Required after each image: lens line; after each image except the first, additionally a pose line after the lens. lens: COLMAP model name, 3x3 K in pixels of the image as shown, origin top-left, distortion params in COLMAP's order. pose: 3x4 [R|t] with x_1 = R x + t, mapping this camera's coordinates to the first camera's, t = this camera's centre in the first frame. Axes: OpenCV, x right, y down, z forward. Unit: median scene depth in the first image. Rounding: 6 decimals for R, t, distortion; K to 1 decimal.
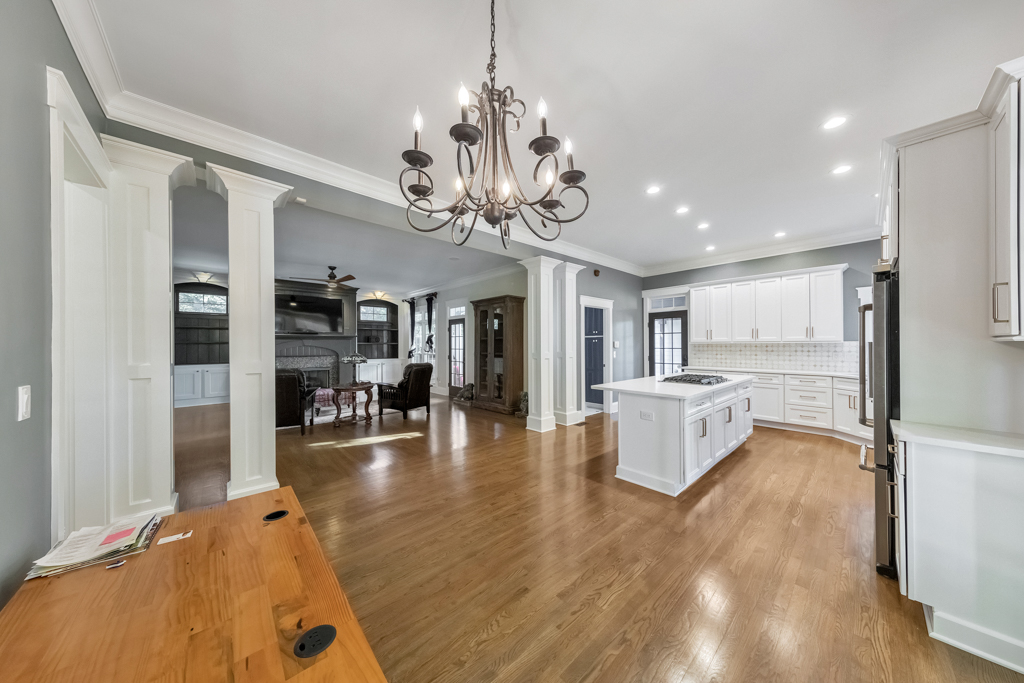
lens RADIAL K [[324.6, 0, 517.7], [0, 324.6, 343.6], [0, 0, 1]] dist [0.007474, -0.000869]
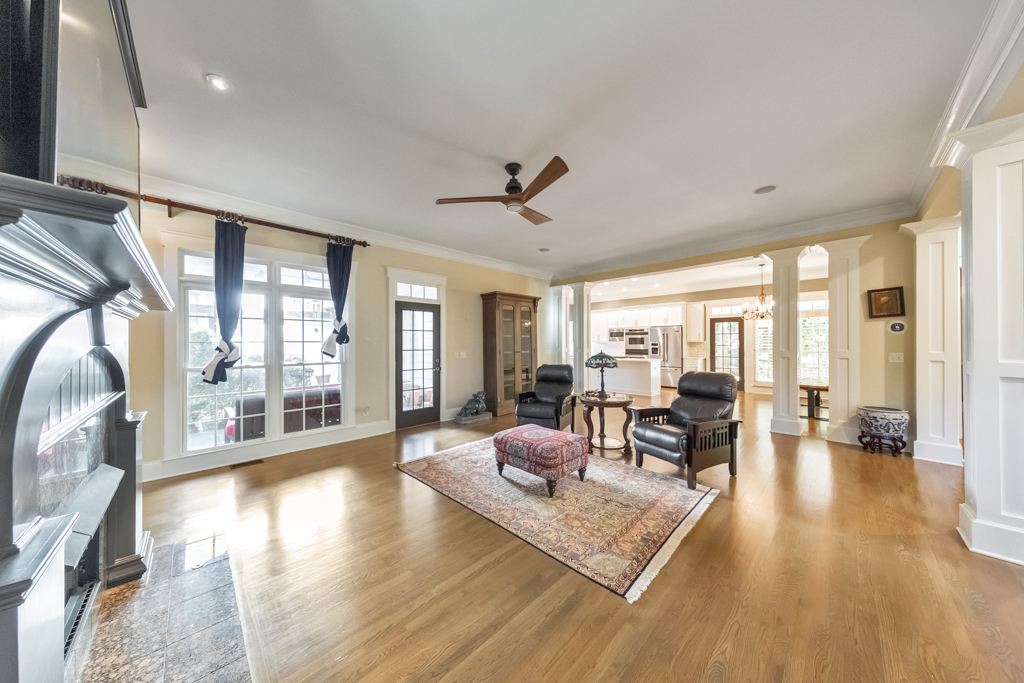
lens RADIAL K [[324.6, 0, 518.9], [0, 324.6, 341.8], [0, 0, 1]] dist [0.007474, -0.000869]
pose [[-0.040542, 0.008242, 0.999144, -1.007550], [0.001955, 0.999965, -0.008169, 0.007203], [-0.999176, 0.001622, -0.040557, 1.006343]]
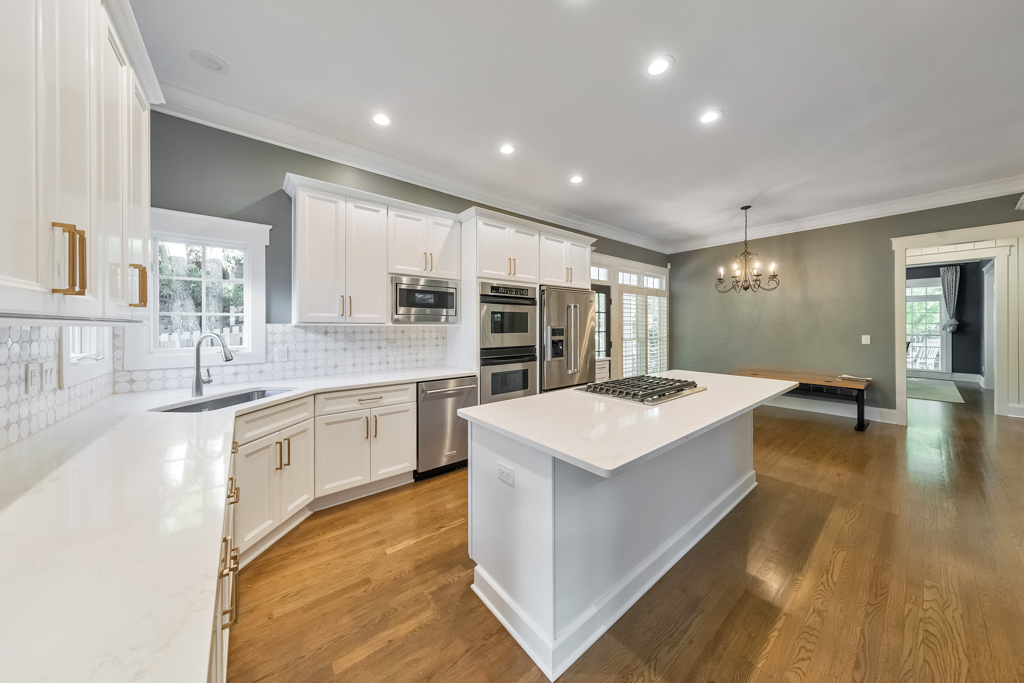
lens RADIAL K [[324.6, 0, 519.0], [0, 324.6, 328.9], [0, 0, 1]] dist [0.007474, -0.000869]
pose [[-0.997615, 0.006671, 0.068703, 0.410749], [0.007075, 0.999959, 0.005645, 0.000345], [-0.068663, 0.006118, -0.997621, 0.906586]]
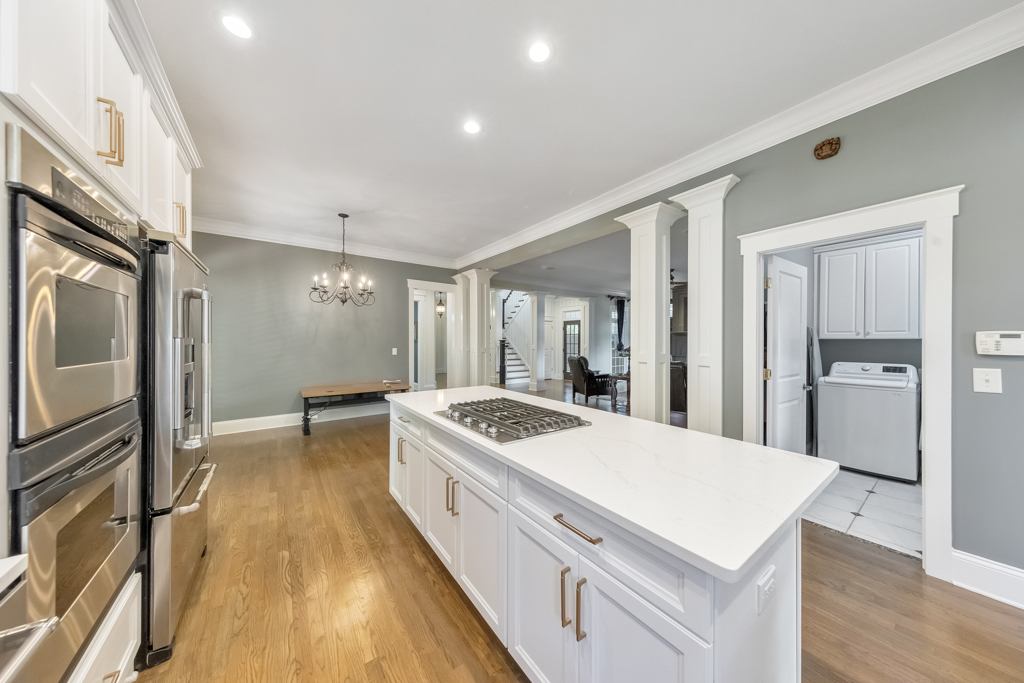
lens RADIAL K [[324.6, 0, 513.3], [0, 324.6, 340.5], [0, 0, 1]] dist [0.007474, -0.000869]
pose [[-0.120412, 0.002995, -0.992720, 0.576907], [0.003404, 0.999991, 0.002604, -0.000715], [0.992718, -0.003066, -0.120421, 0.603750]]
